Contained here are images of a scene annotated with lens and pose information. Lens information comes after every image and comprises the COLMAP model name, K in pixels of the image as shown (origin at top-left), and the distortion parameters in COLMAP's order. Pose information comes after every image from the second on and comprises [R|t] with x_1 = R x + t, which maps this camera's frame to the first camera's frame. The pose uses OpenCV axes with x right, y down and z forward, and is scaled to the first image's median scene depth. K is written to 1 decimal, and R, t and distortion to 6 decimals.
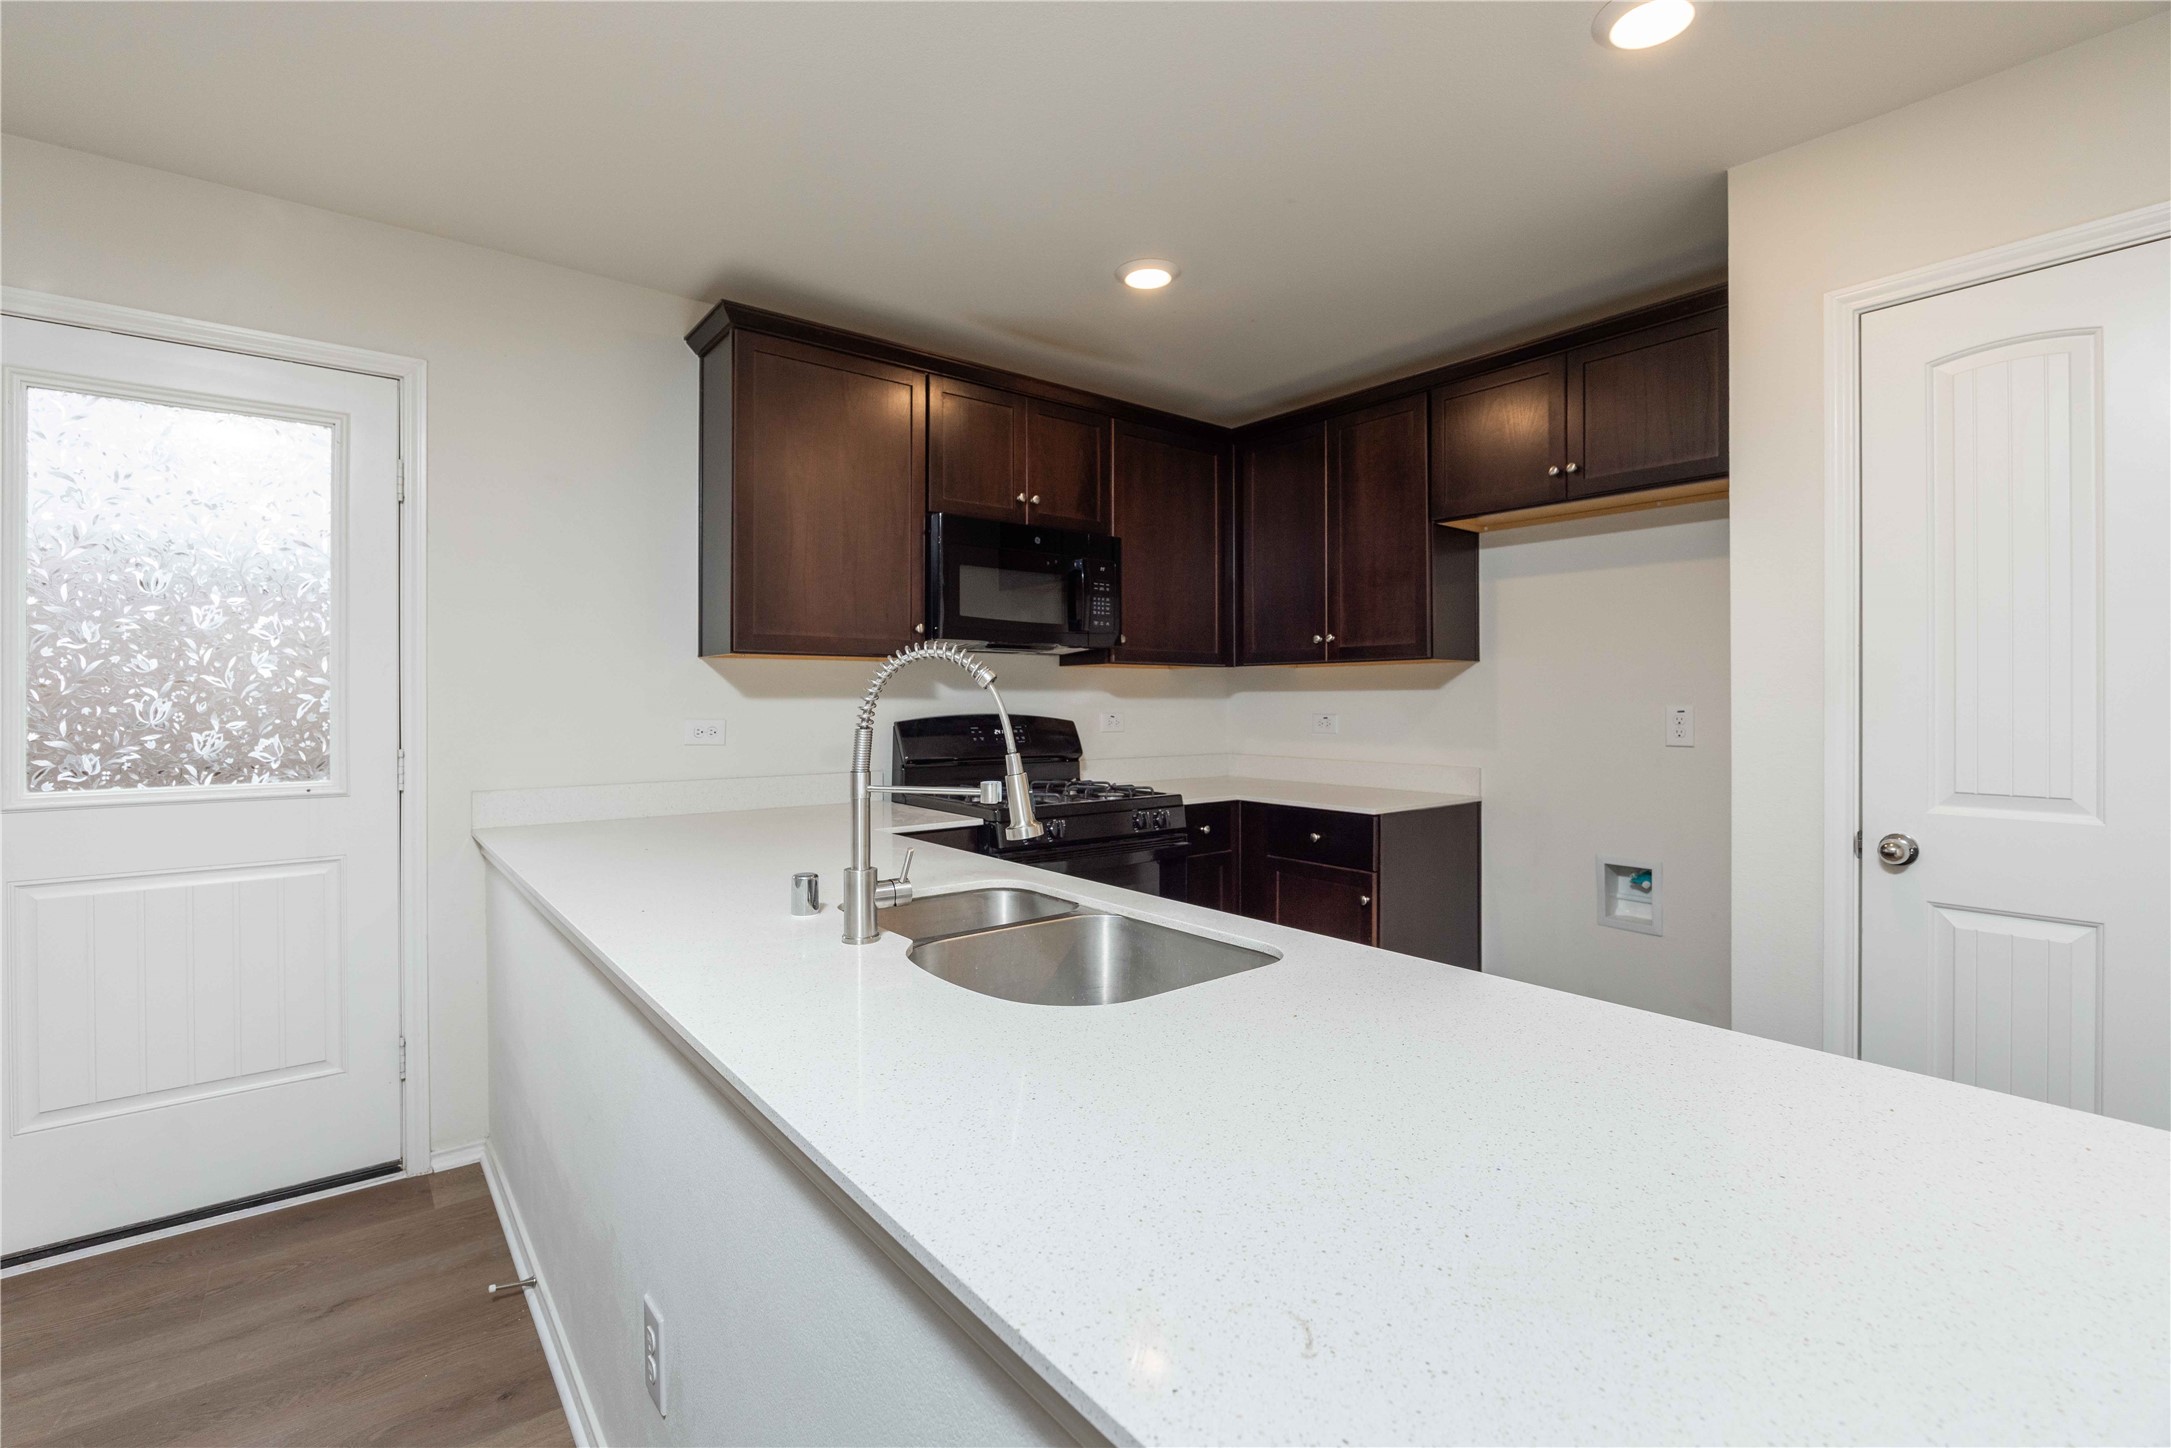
lens RADIAL K [[952.5, 0, 1084.0], [0, 952.5, 702.8], [0, 0, 1]] dist [-0.019472, 0.000635]
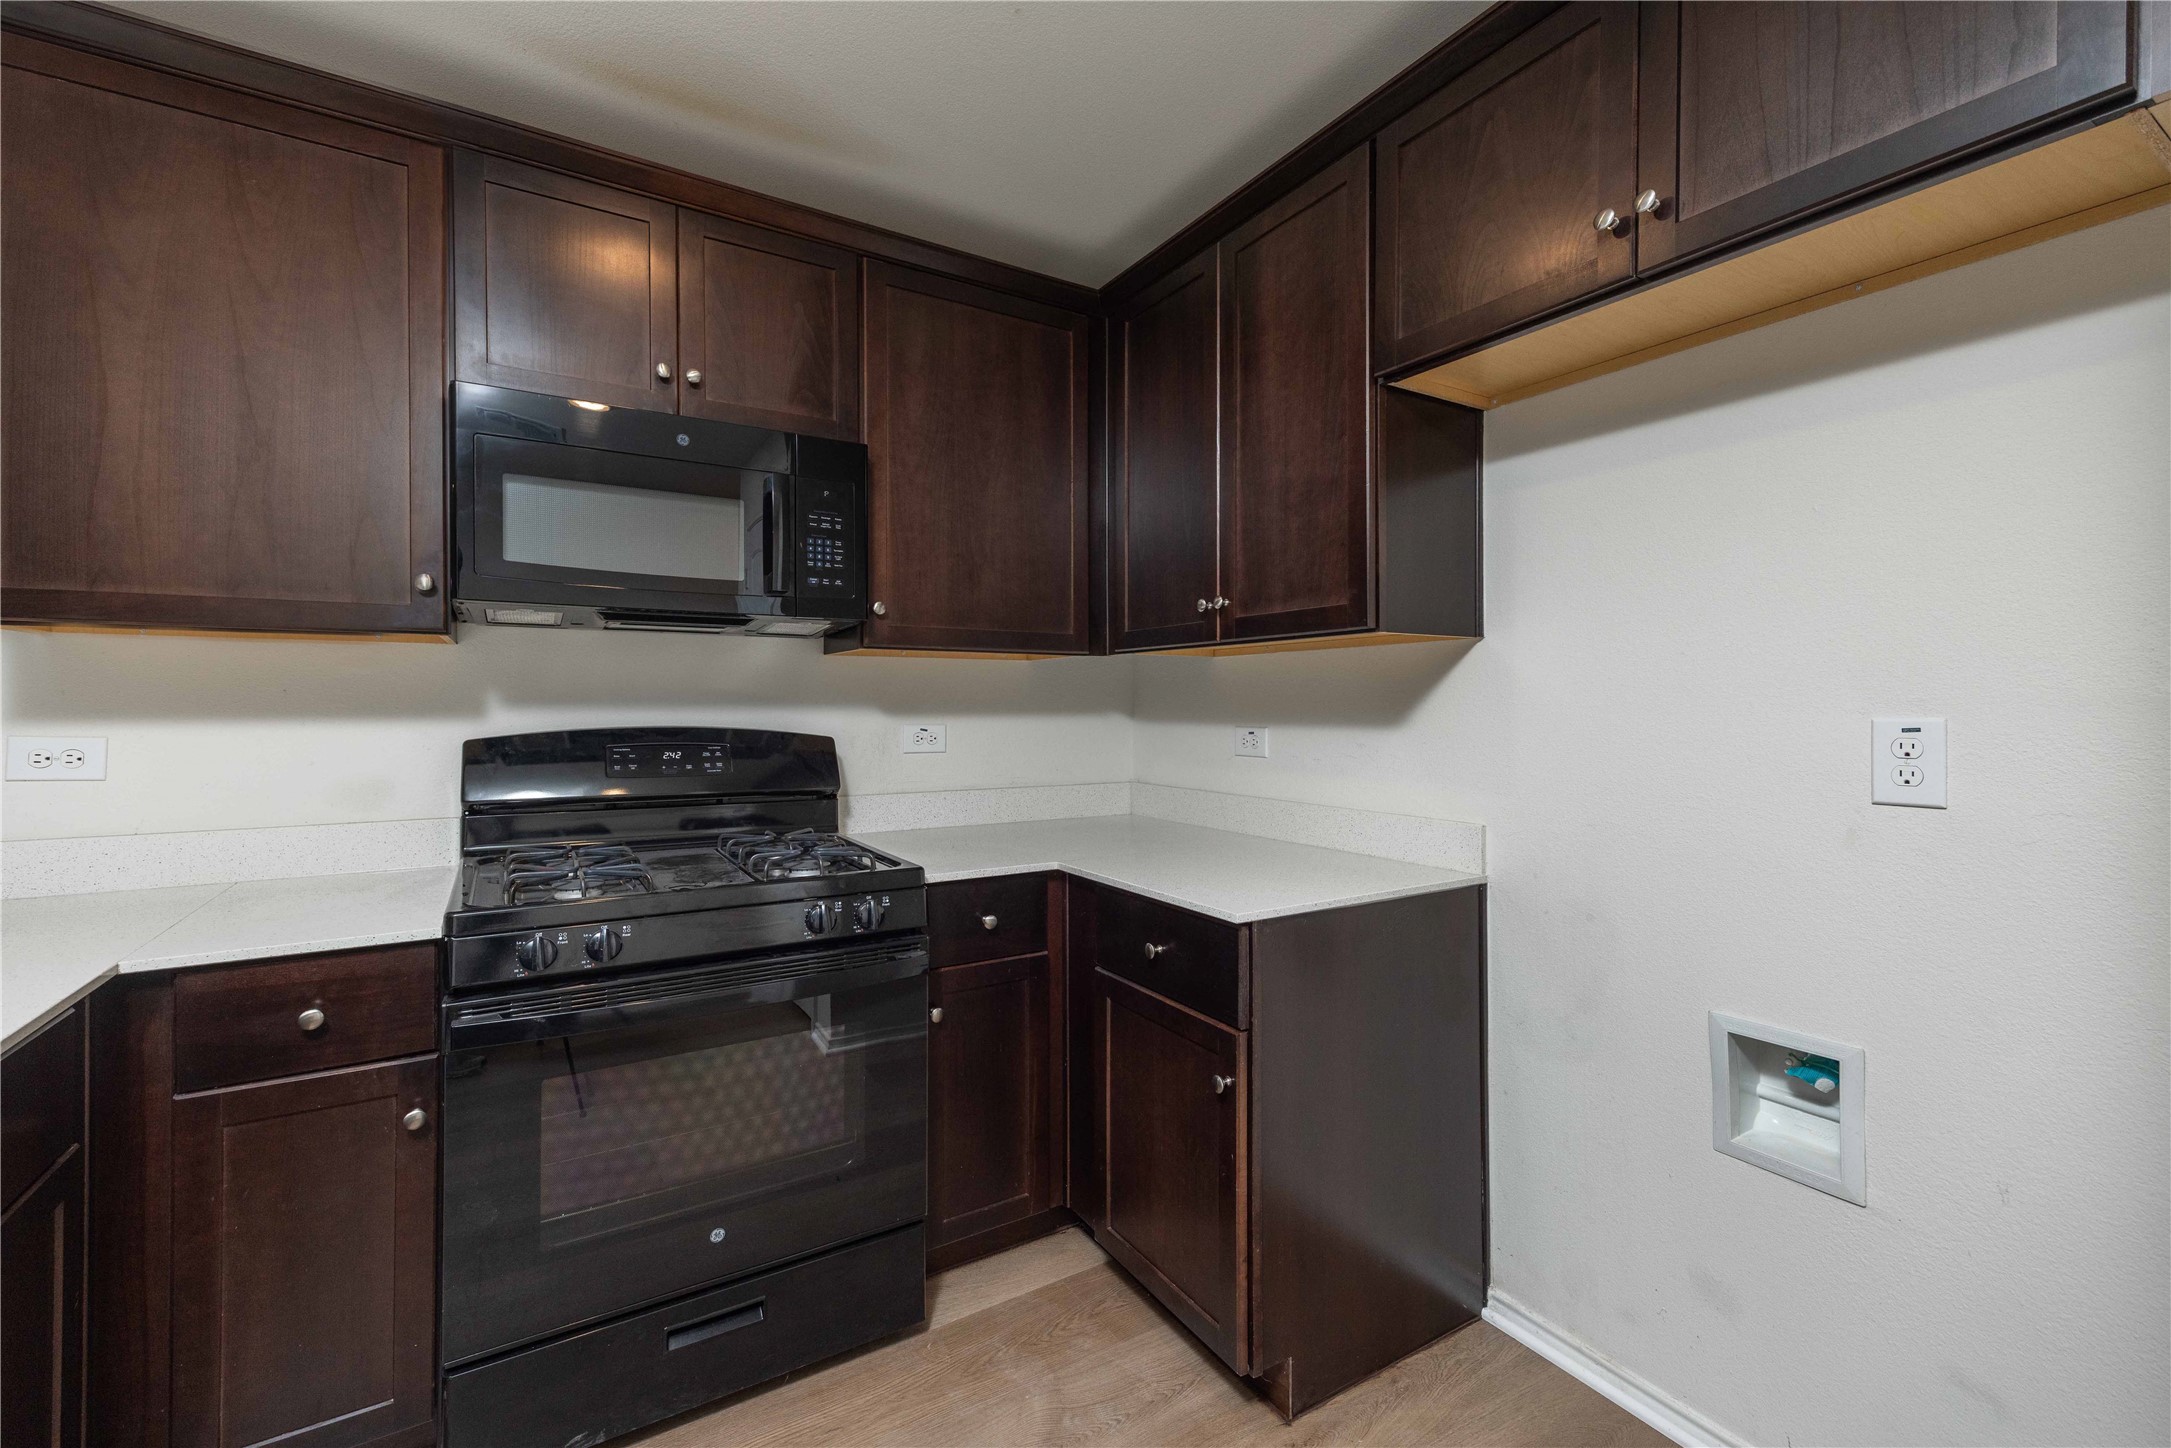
lens RADIAL K [[897.7, 0, 1051.7], [0, 897.7, 710.9], [0, 0, 1]] dist [0.004537, -0.000133]
pose [[0.988351, 0.000547, -0.152193, 0.266871], [-0.000171, 0.999997, 0.002486, -0.000898], [0.152194, -0.002431, 0.988348, 0.471386]]
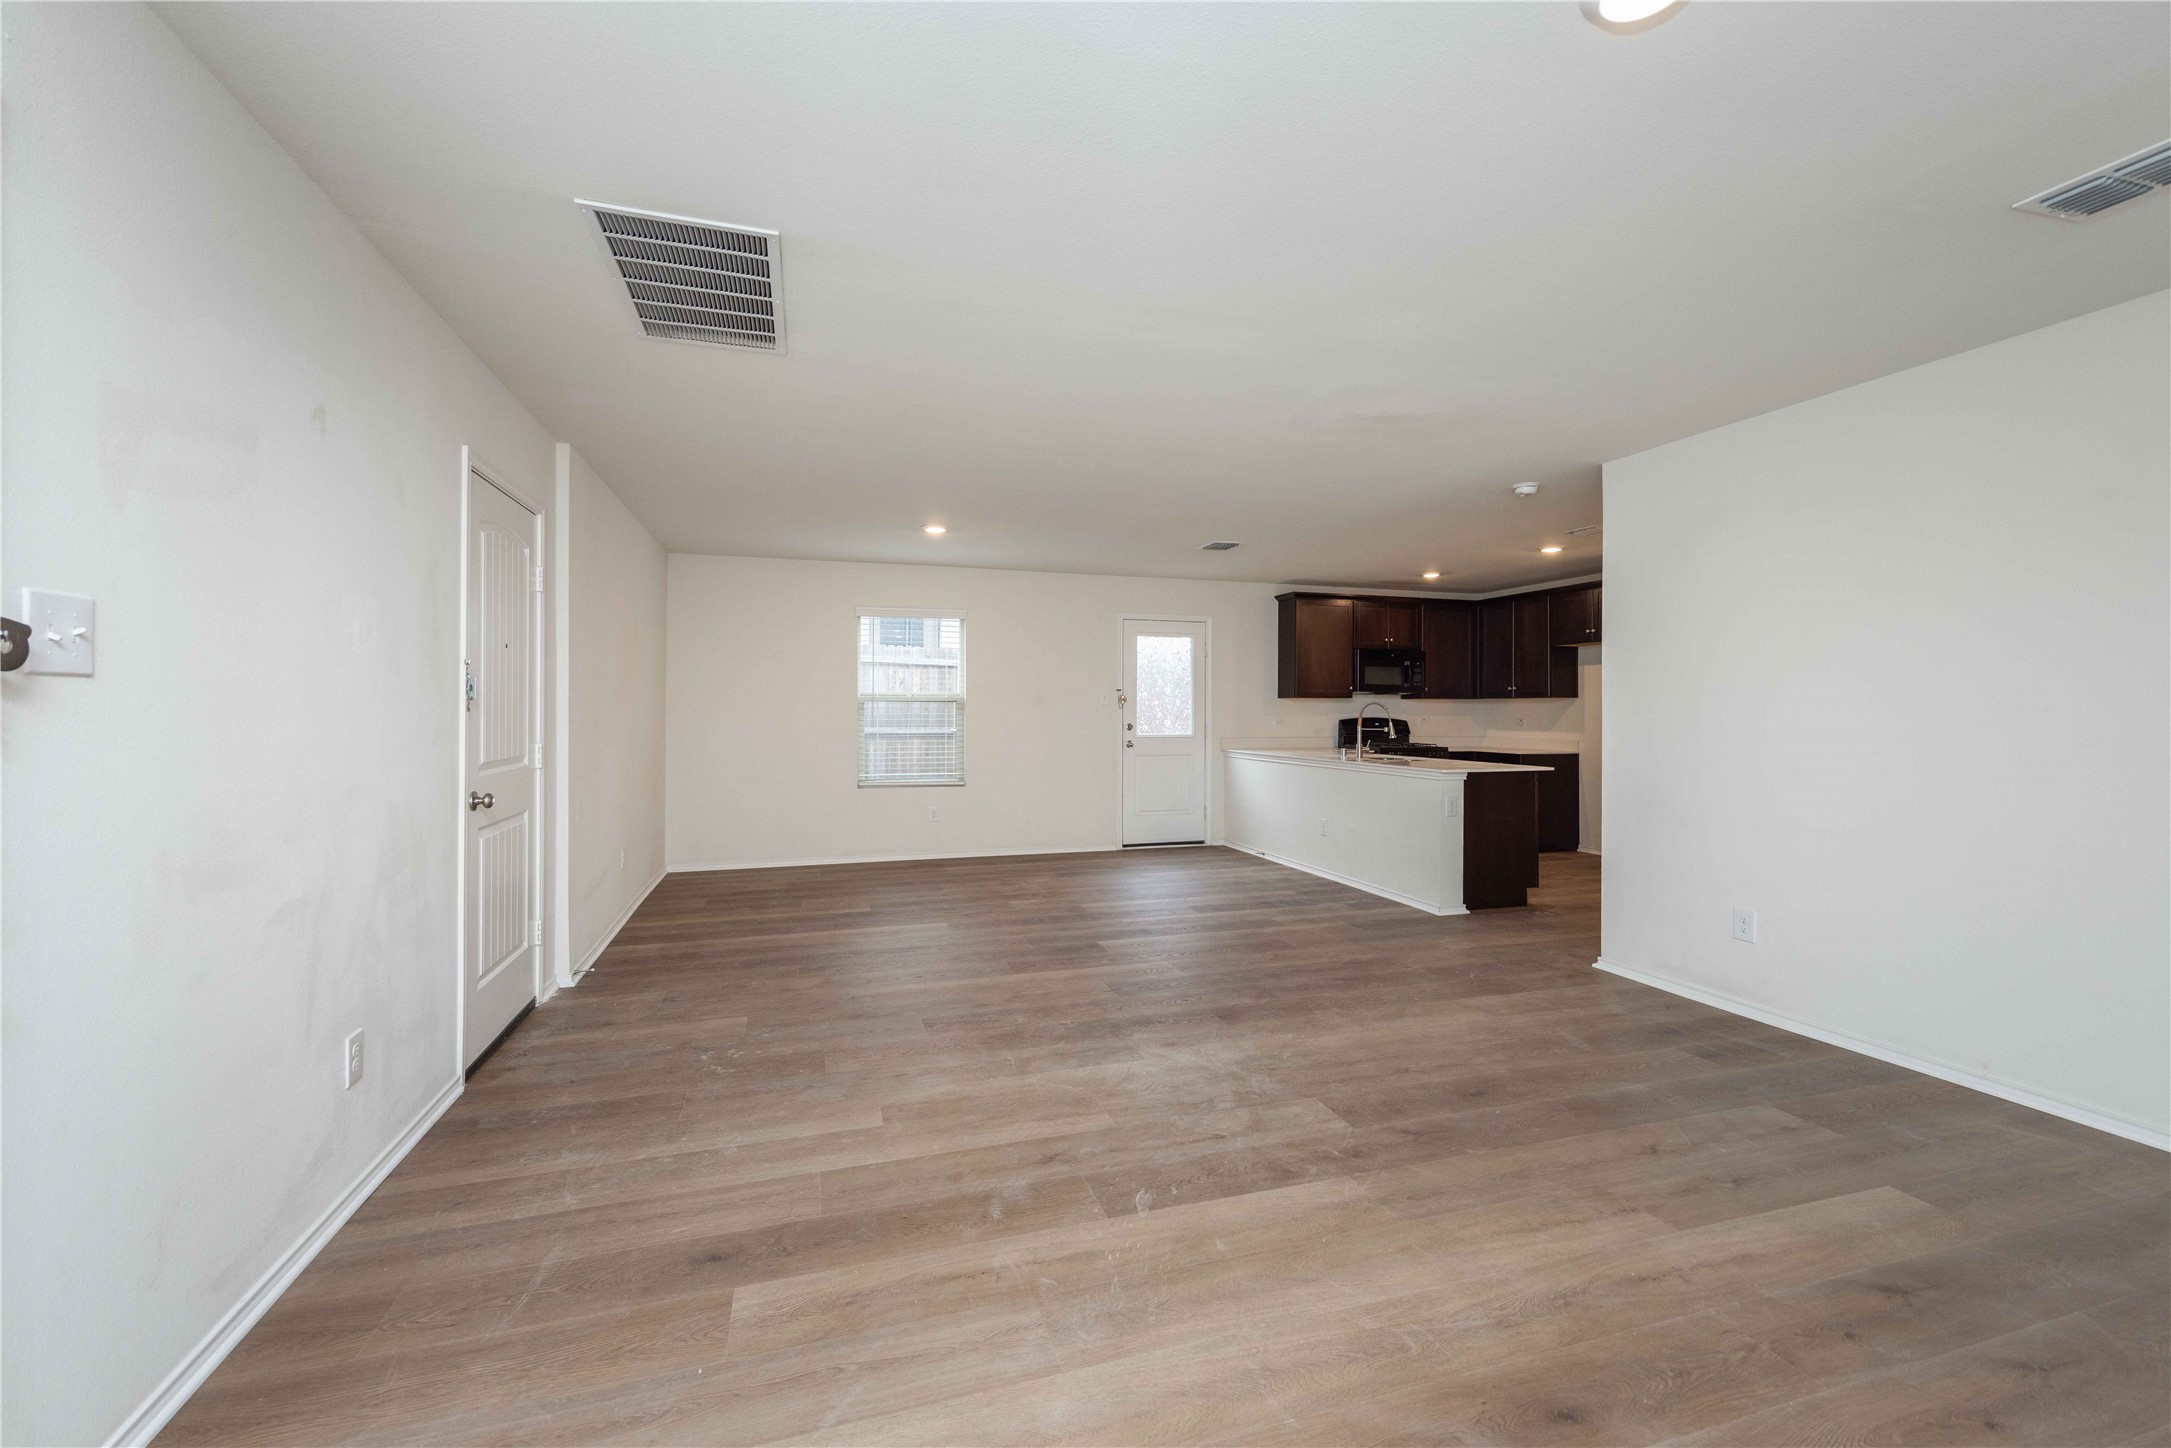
lens RADIAL K [[897.7, 0, 1090.0], [0, 897.7, 708.1], [0, 0, 1]] dist [0.004537, -0.000133]
pose [[0.935023, 0.001404, -0.354583, 0.056578], [-0.005165, 0.999940, -0.009663, 0.014424], [0.354548, 0.010867, 0.934975, -1.793747]]
